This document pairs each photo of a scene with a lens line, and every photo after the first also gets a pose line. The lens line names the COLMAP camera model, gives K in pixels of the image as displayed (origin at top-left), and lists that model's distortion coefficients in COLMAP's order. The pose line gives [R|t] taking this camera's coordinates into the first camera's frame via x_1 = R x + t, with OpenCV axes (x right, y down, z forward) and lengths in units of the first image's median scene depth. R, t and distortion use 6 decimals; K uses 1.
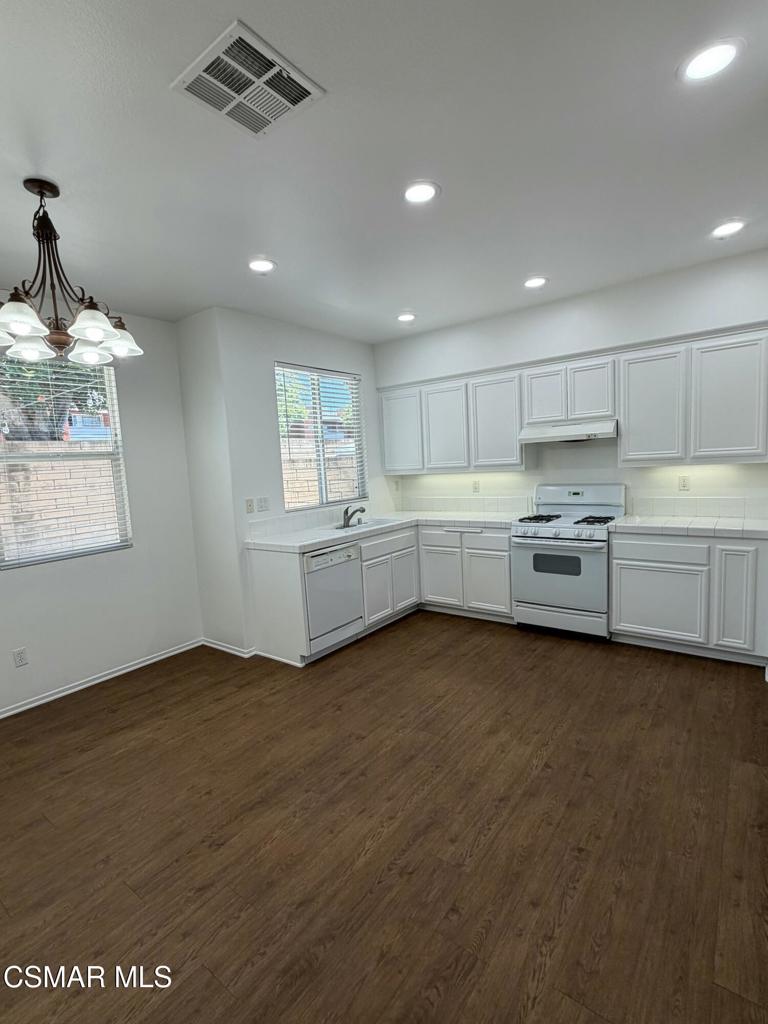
lens RADIAL K [[483.8, 0, 383.1], [0, 483.8, 507.5], [0, 0, 1]] dist [0.001273, 0.000019]
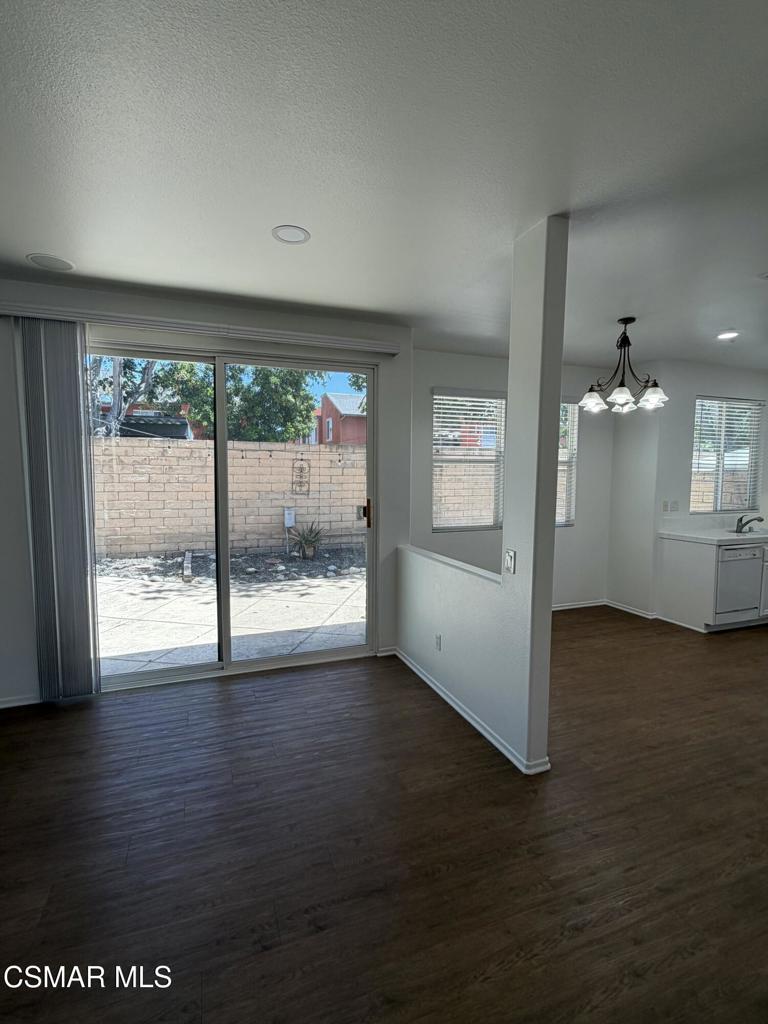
lens RADIAL K [[483.8, 0, 384.7], [0, 483.8, 512.6], [0, 0, 1]] dist [0.001273, 0.000019]
pose [[0.848285, 0.103191, -0.519388, -0.251281], [-0.102406, 0.994281, 0.030288, 0.055662], [0.519544, 0.027495, 0.854001, -0.558909]]
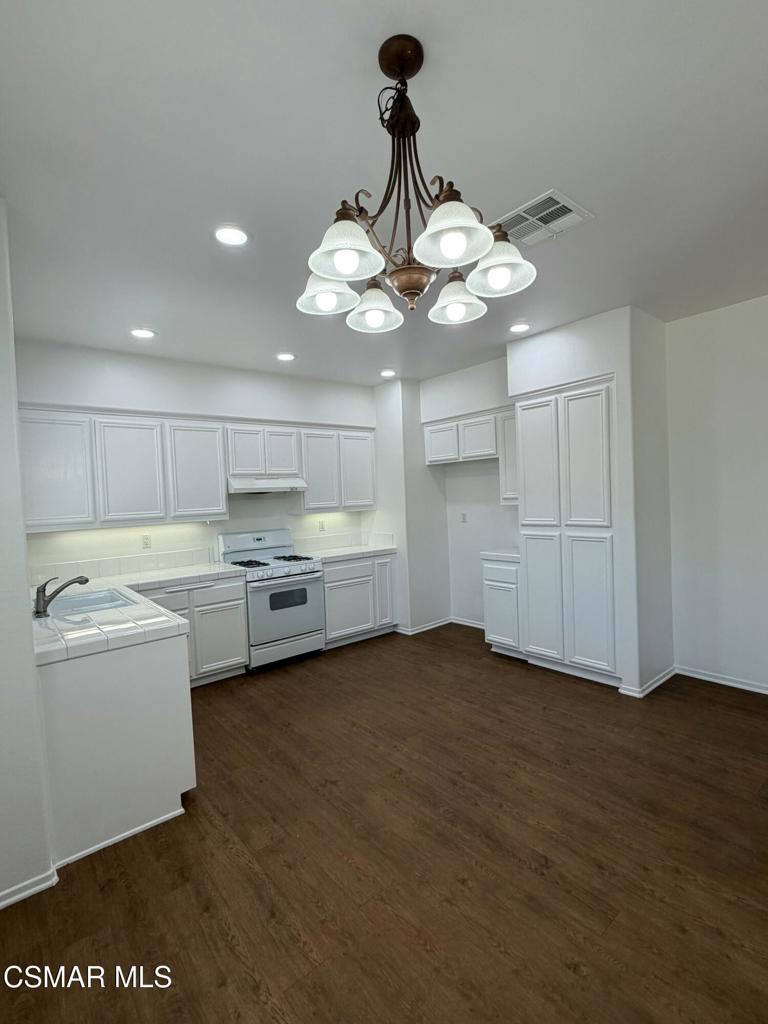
lens RADIAL K [[483.8, 0, 386.7], [0, 483.8, 507.3], [0, 0, 1]] dist [0.001273, 0.000019]
pose [[0.224319, 0.020073, 0.974309, -0.740049], [0.124400, 0.991019, -0.049059, -0.012070], [-0.966543, 0.132209, 0.219807, 0.526639]]
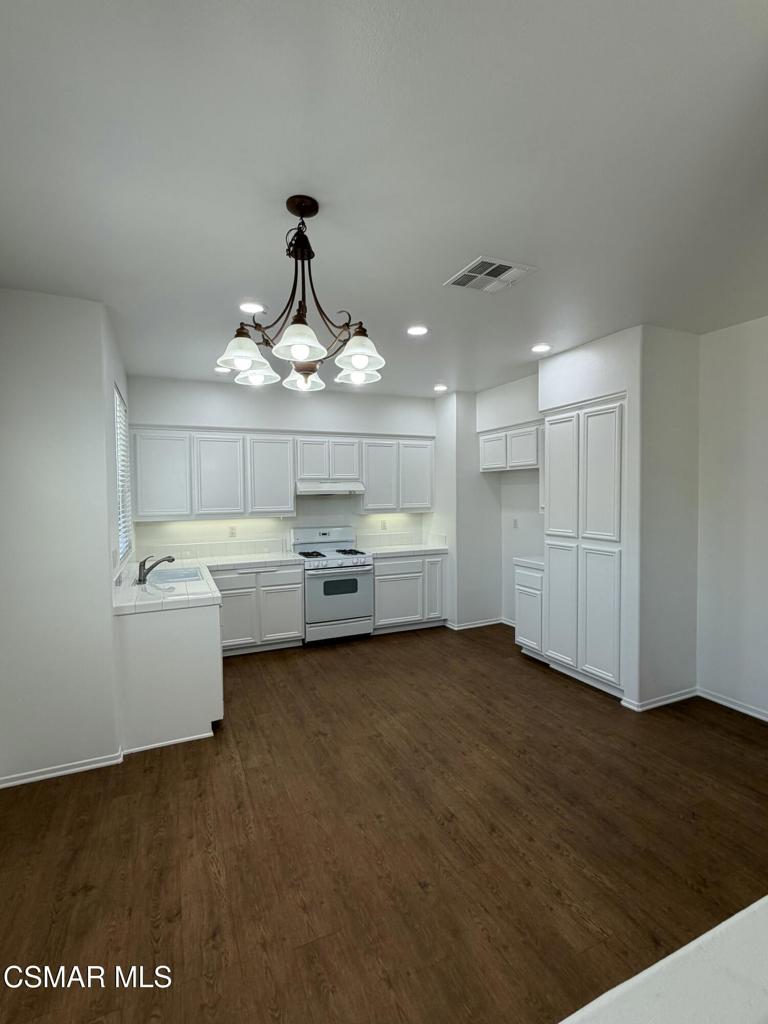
lens RADIAL K [[483.8, 0, 385.3], [0, 483.8, 507.1], [0, 0, 1]] dist [0.001273, 0.000019]
pose [[0.476356, 0.022775, 0.878958, -0.791623], [0.071249, 0.995377, -0.064405, -0.006415], [-0.876361, 0.093305, 0.472531, 0.262092]]
